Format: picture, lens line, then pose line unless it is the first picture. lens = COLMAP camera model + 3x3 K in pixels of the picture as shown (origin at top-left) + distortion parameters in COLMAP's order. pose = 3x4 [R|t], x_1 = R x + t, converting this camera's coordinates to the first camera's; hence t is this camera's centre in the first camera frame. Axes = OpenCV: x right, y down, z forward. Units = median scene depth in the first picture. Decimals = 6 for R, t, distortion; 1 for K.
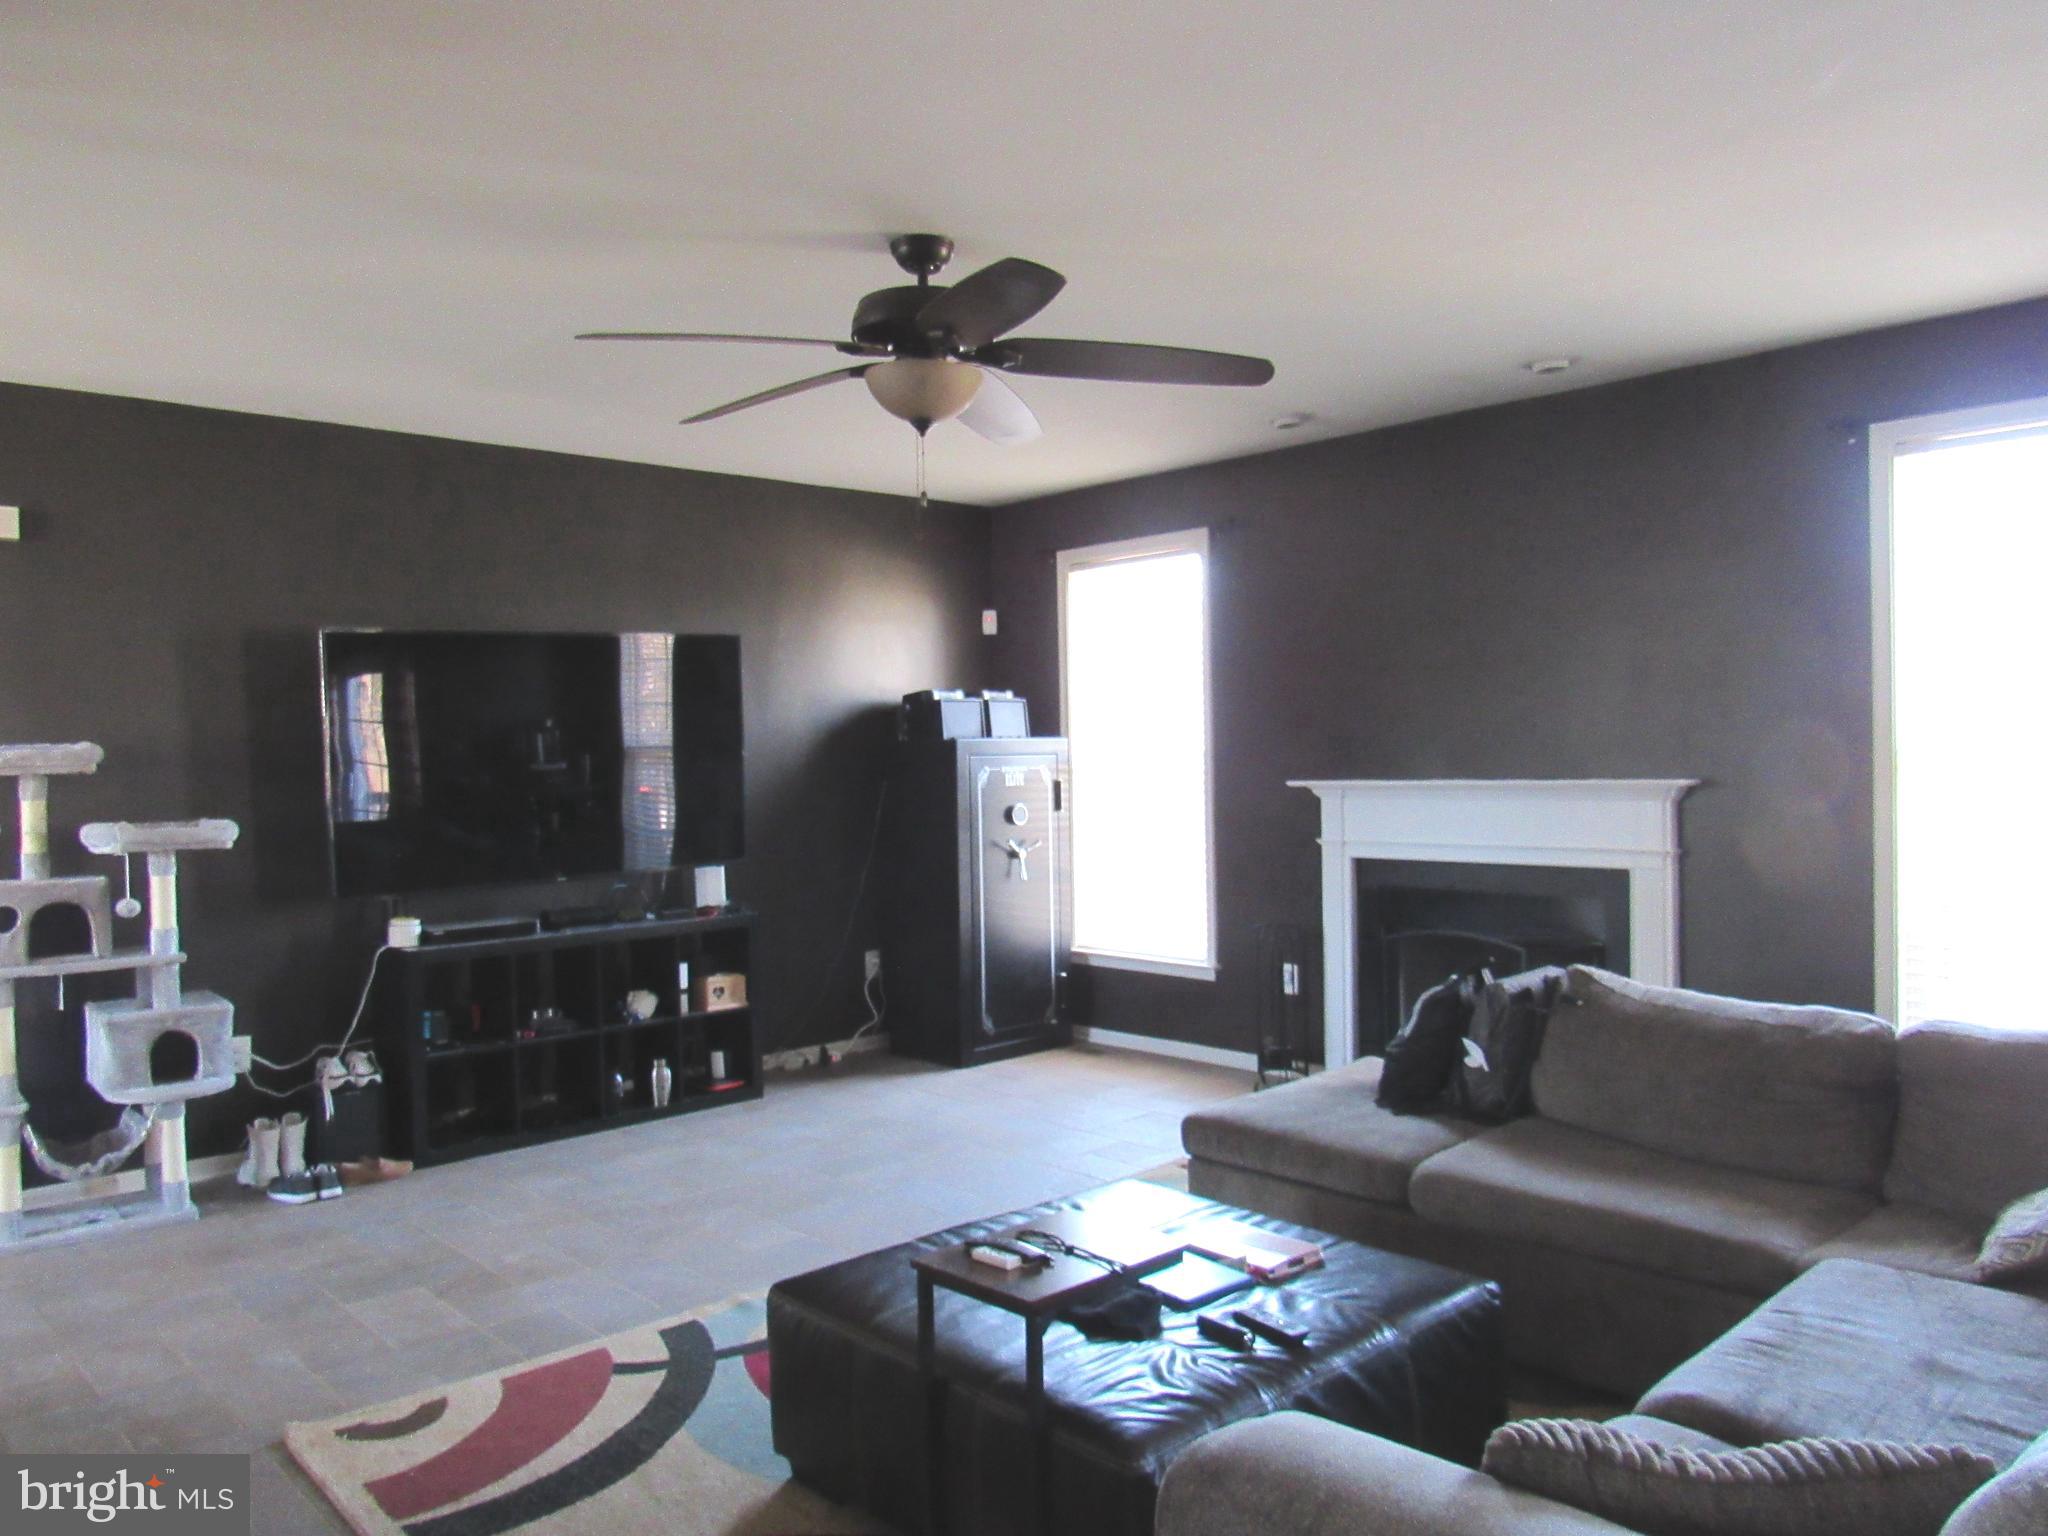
lens RADIAL K [[1469.5, 0, 1019.1], [0, 1469.5, 777.0], [0, 0, 1]] dist [-0.030769, 0.005349]
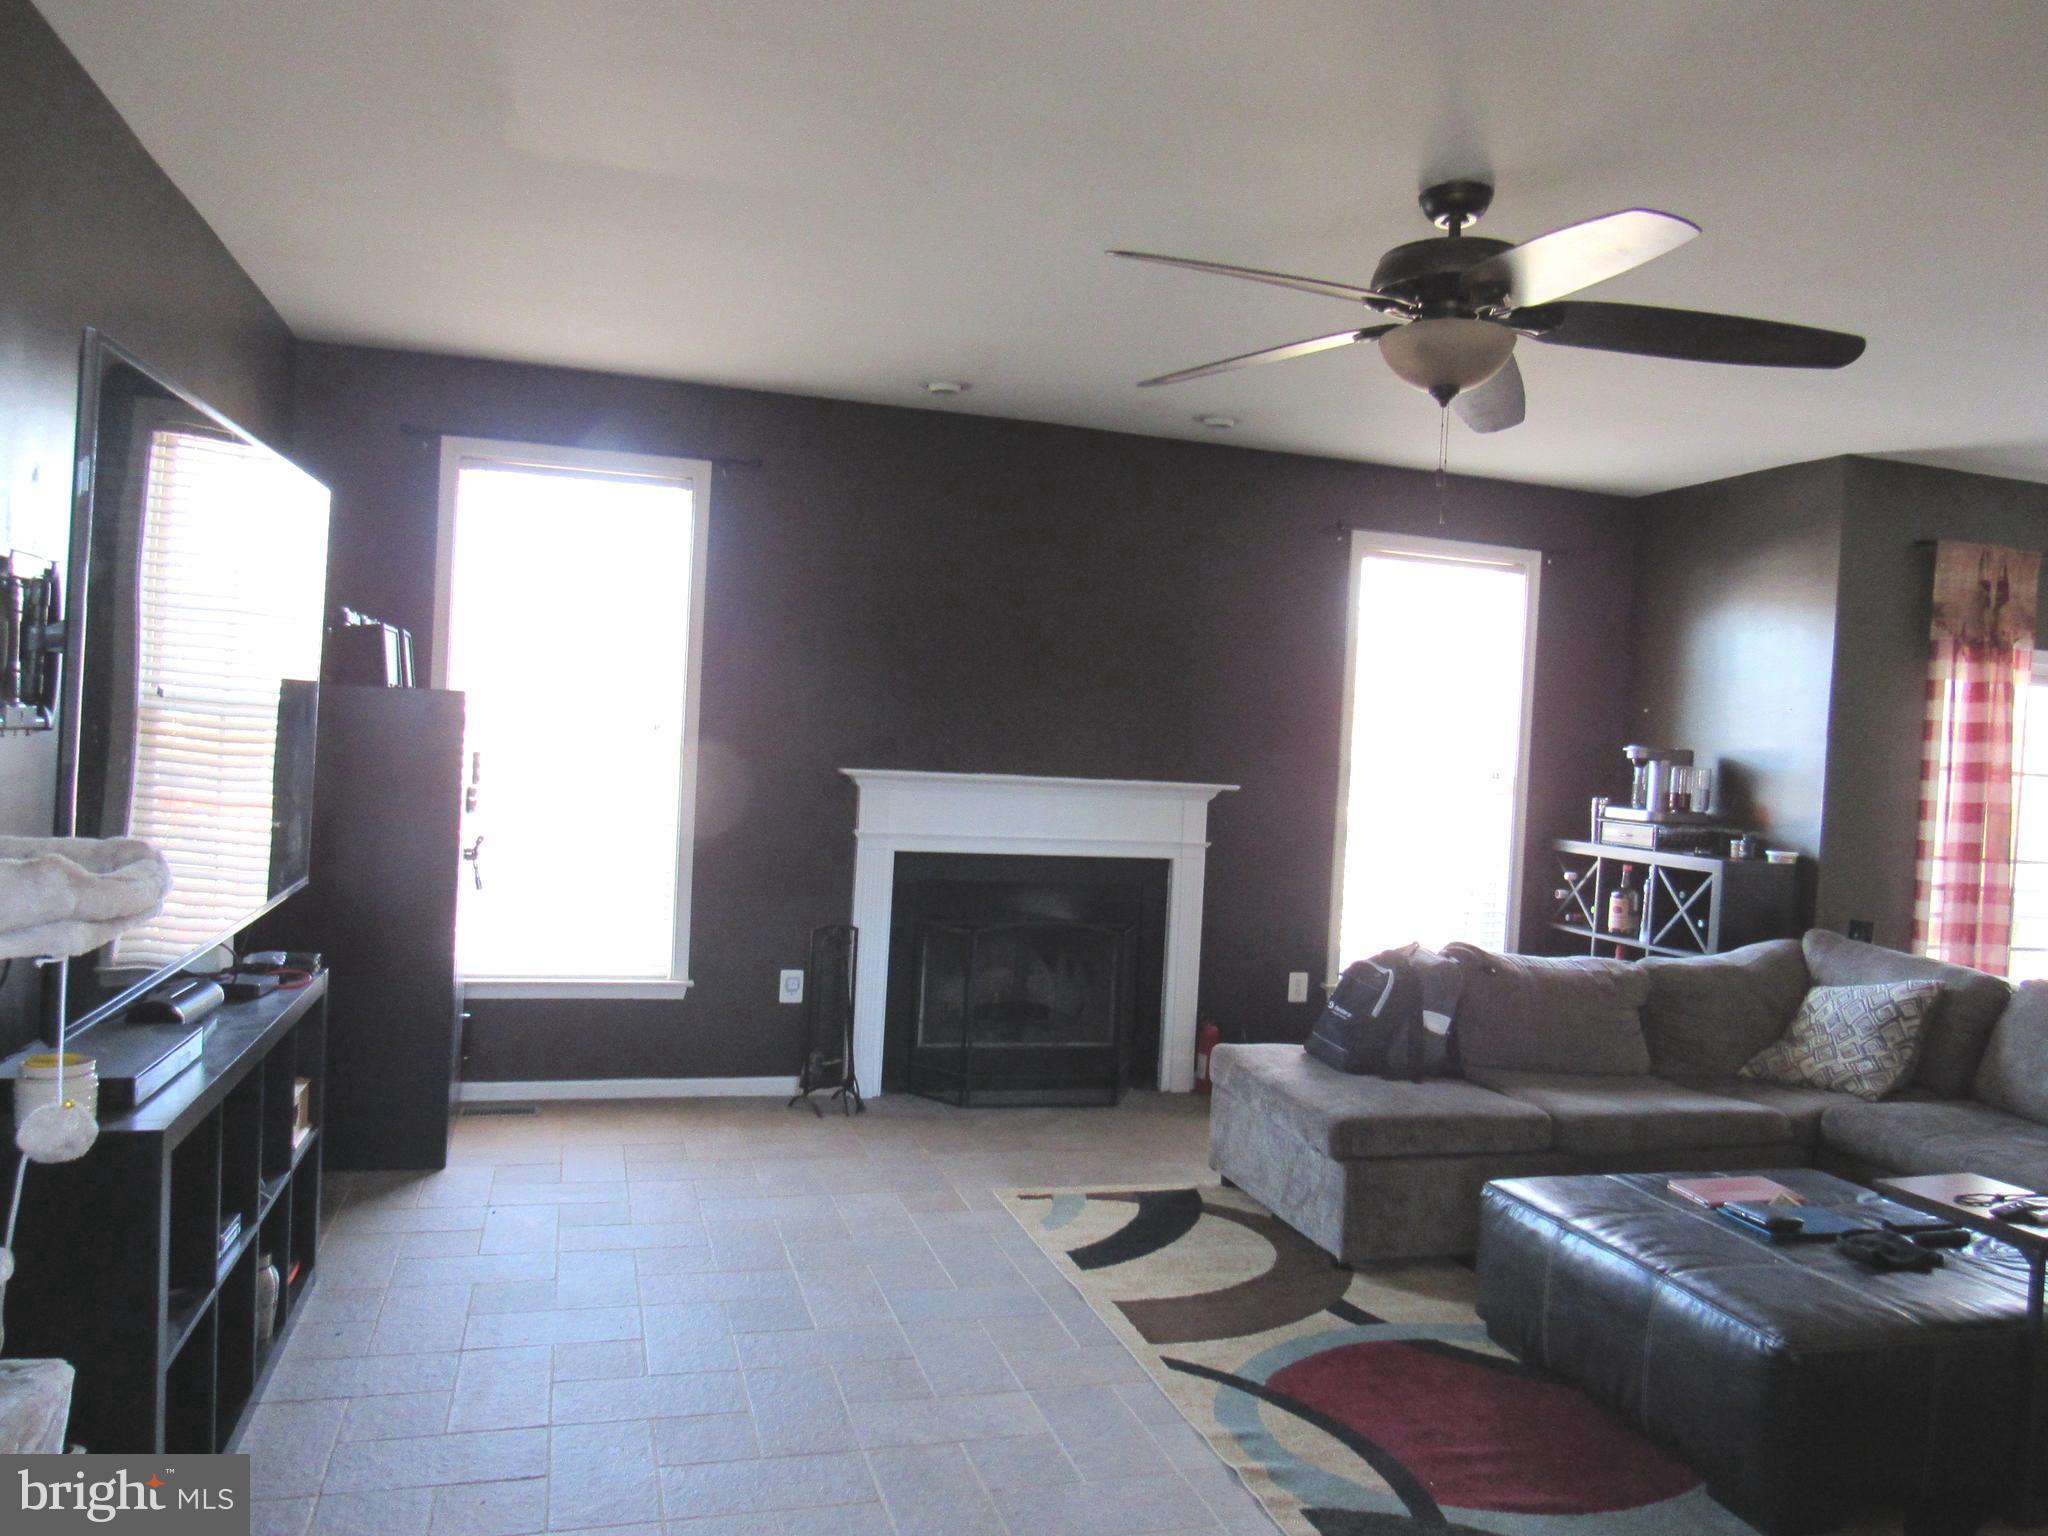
lens RADIAL K [[1469.5, 0, 1034.7], [0, 1469.5, 755.5], [0, 0, 1]] dist [-0.030769, 0.005349]
pose [[0.441538, 0.035121, 0.896555, -0.758059], [-0.046318, 0.998793, -0.016315, 0.005381], [-0.896046, -0.034323, 0.442632, 0.638239]]
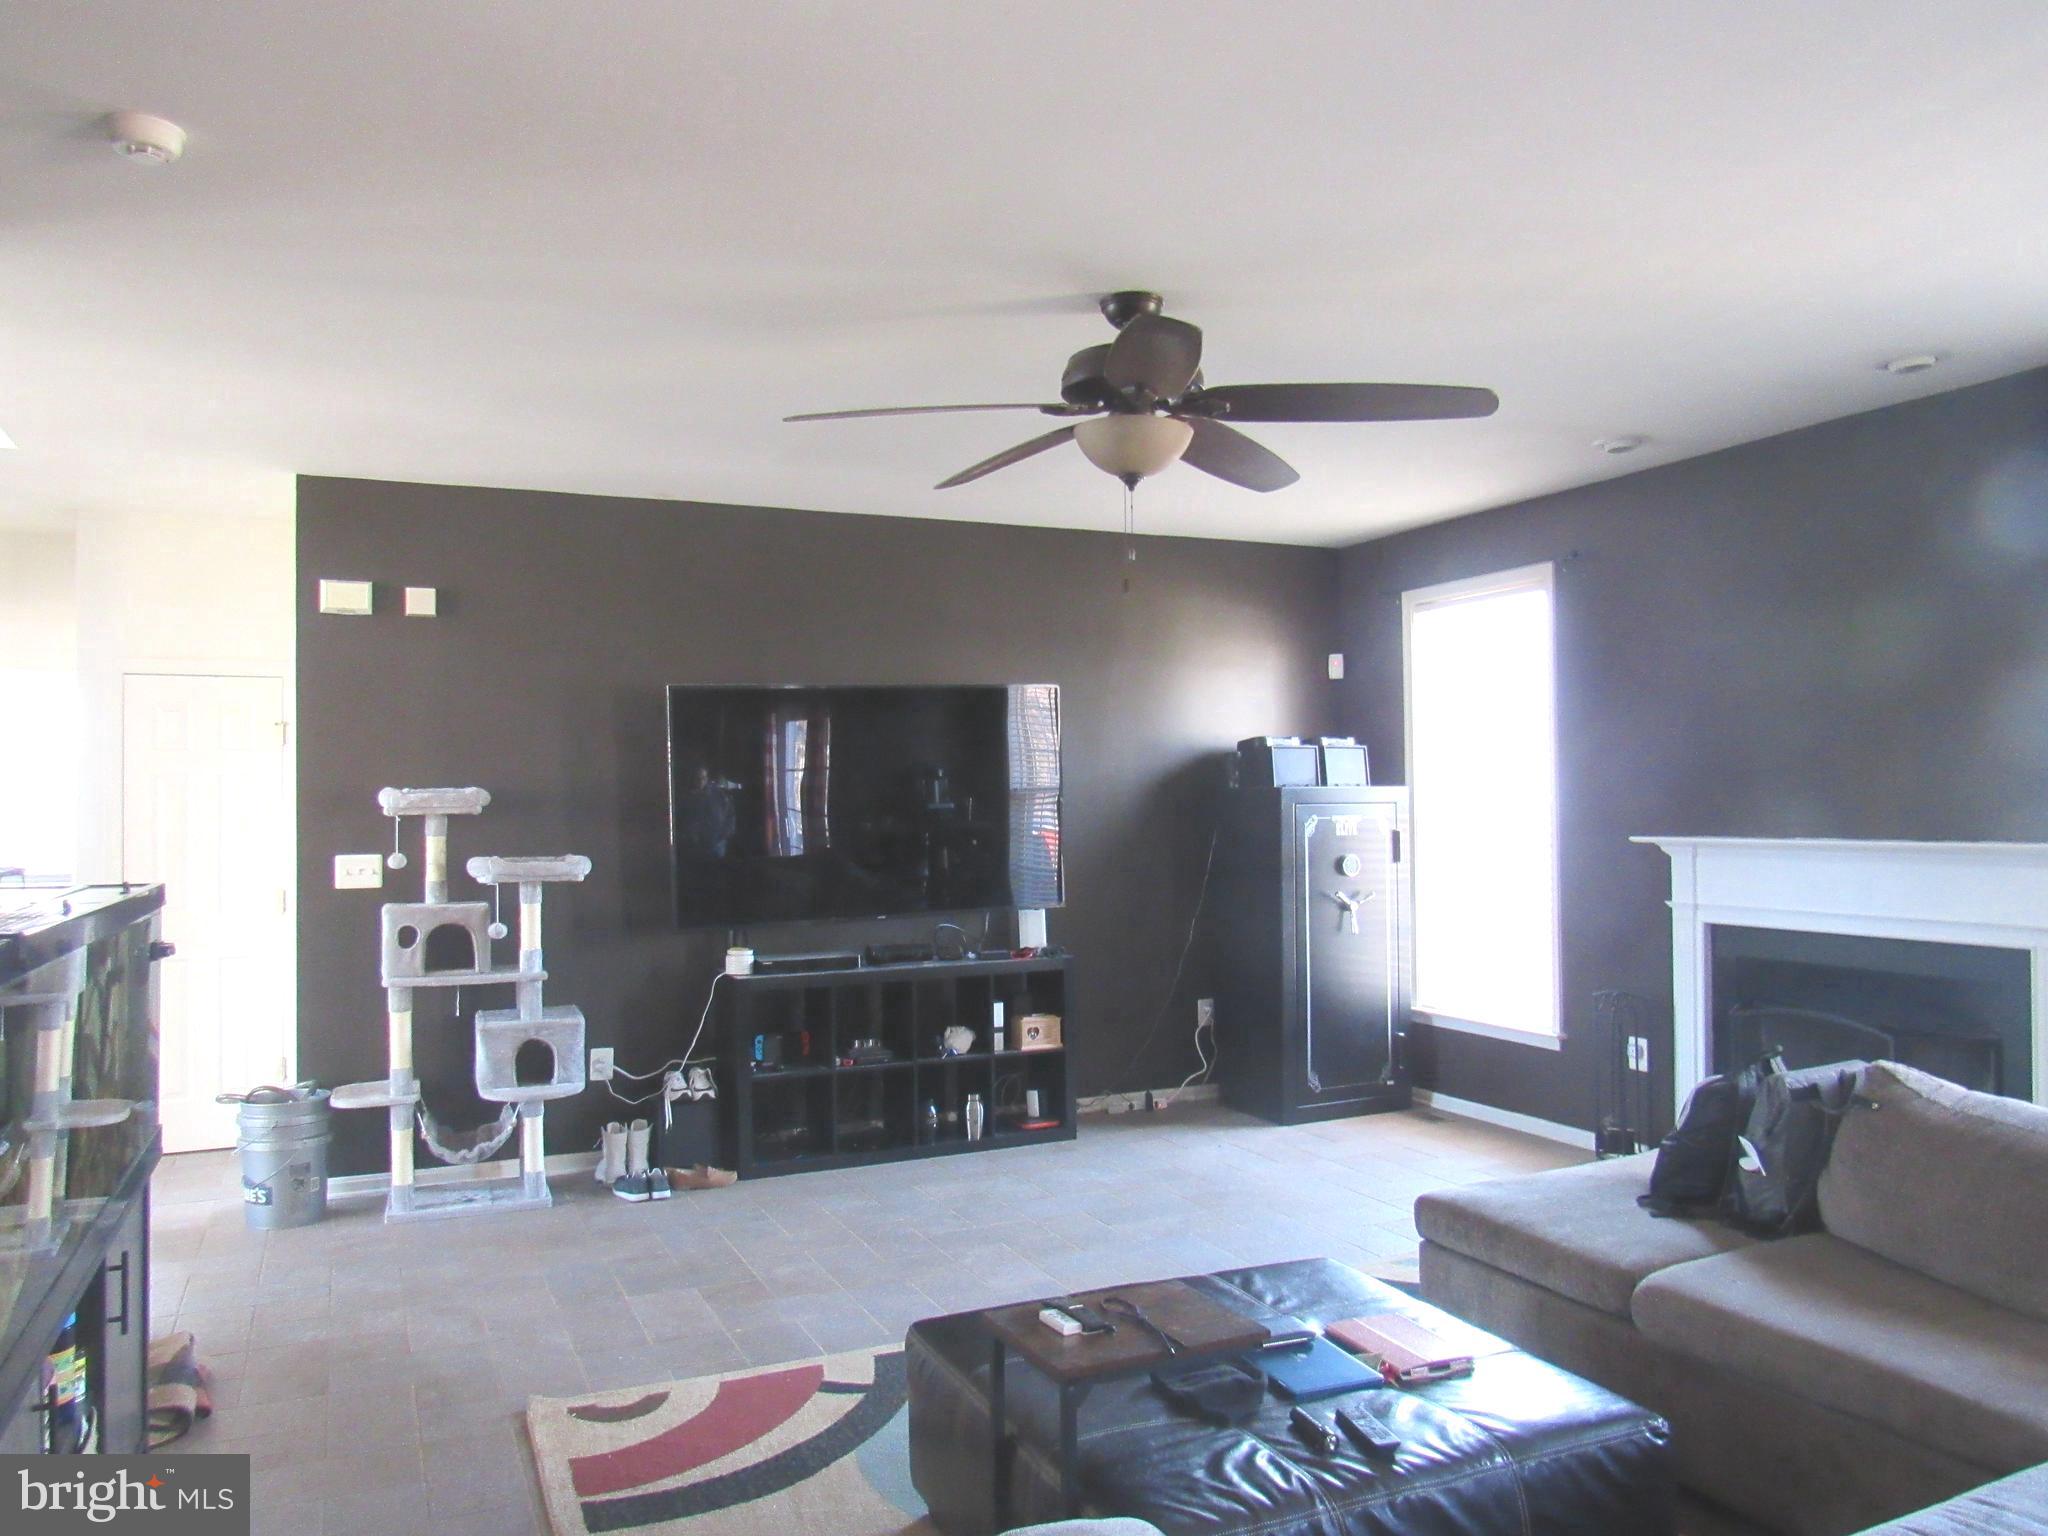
lens RADIAL K [[1469.5, 0, 1013.7], [0, 1469.5, 782.1], [0, 0, 1]] dist [-0.030769, 0.005349]
pose [[0.948470, 0.005736, -0.316814, 0.138743], [-0.013317, 0.999674, -0.021767, -0.007986], [0.316586, 0.024864, 0.948238, 0.021855]]
